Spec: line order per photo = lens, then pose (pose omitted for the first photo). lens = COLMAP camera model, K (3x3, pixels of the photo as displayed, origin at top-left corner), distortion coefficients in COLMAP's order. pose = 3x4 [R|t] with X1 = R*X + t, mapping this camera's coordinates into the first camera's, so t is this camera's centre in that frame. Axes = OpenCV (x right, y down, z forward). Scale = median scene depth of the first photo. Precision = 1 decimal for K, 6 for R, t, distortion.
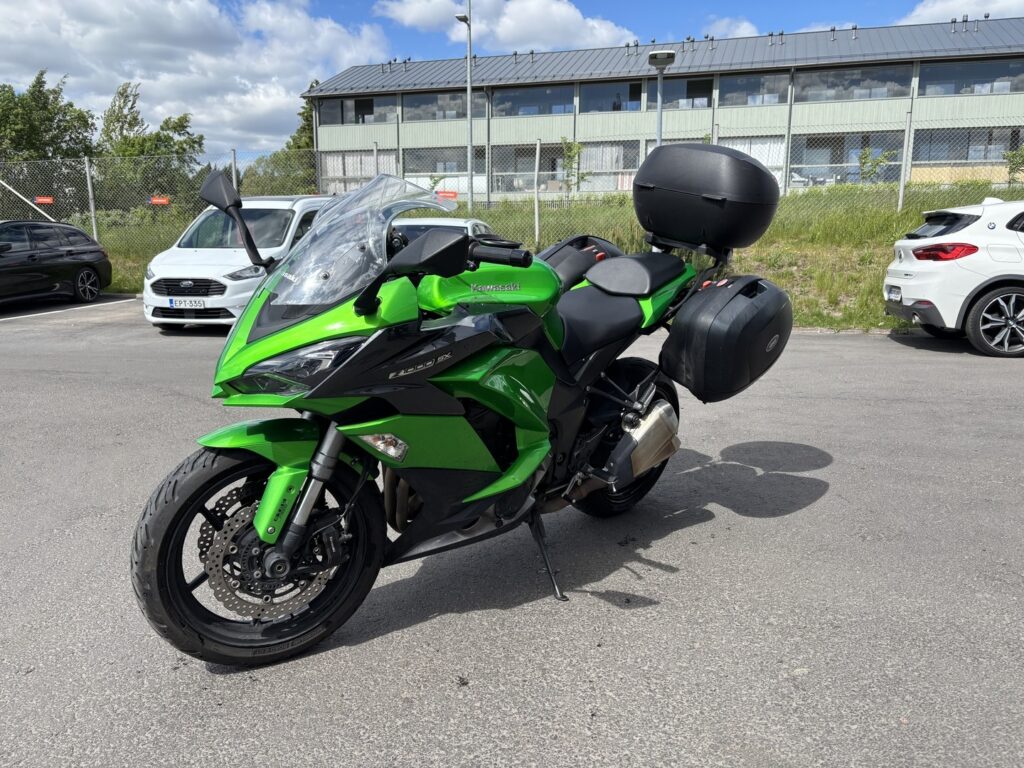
lens RADIAL K [[774.0, 0, 514.8], [0, 774.0, 381.5], [0, 0, 1]] dist [0.044578, -0.053592]
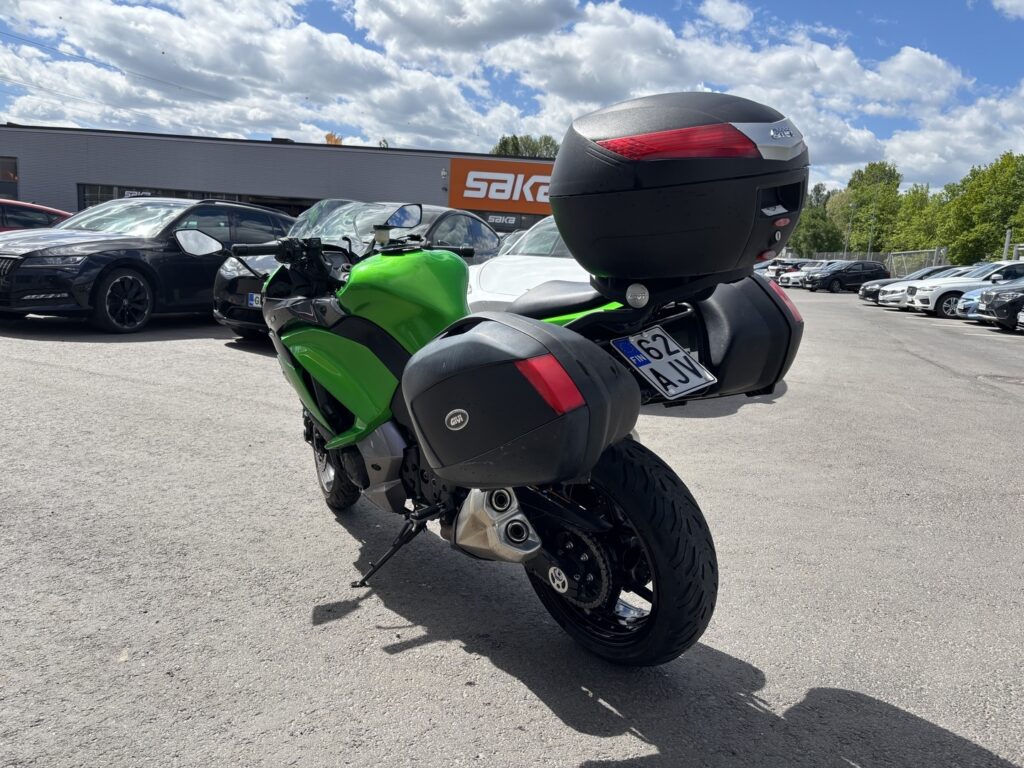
lens RADIAL K [[774.0, 0, 509.9], [0, 774.0, 385.7], [0, 0, 1]] dist [0.044578, -0.053592]
pose [[-0.090118, 0.164661, -0.982225, 0.137953], [-0.232613, 0.955480, 0.181519, -0.029344], [0.968385, 0.244837, -0.047804, 0.157999]]
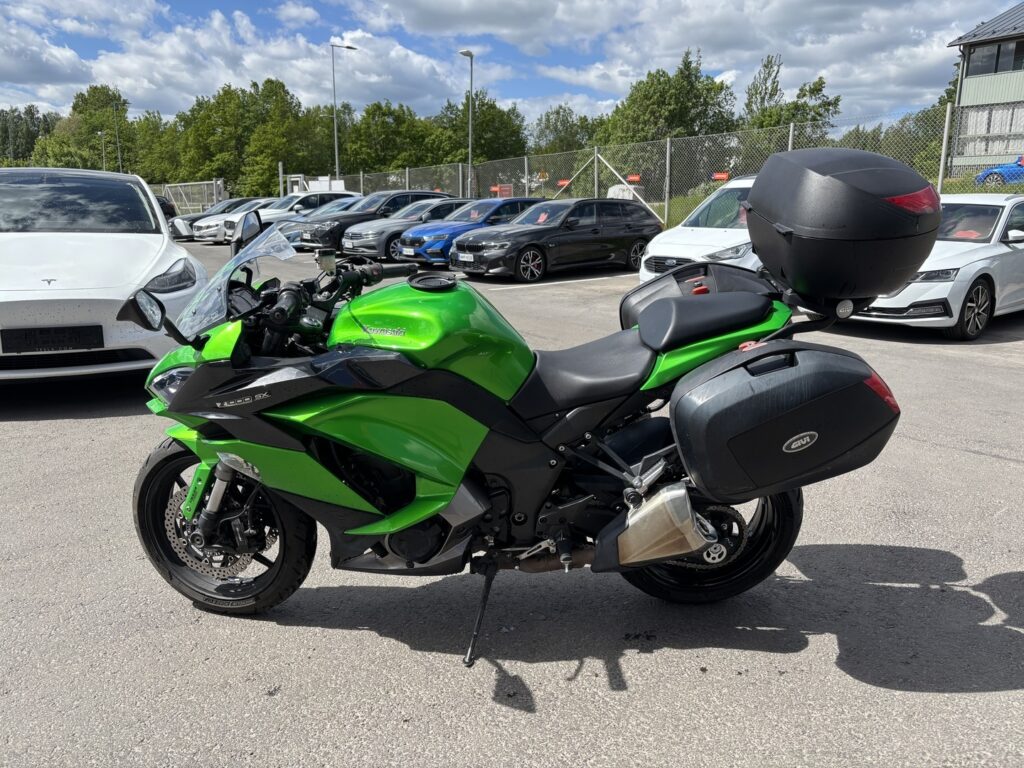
lens RADIAL K [[774.0, 0, 512.8], [0, 774.0, 390.7], [0, 0, 1]] dist [0.044578, -0.053592]
pose [[0.720368, 0.165316, -0.673603, 0.090393], [-0.128577, 0.986176, 0.104525, -0.020001], [0.681571, 0.011314, 0.731665, 0.045936]]
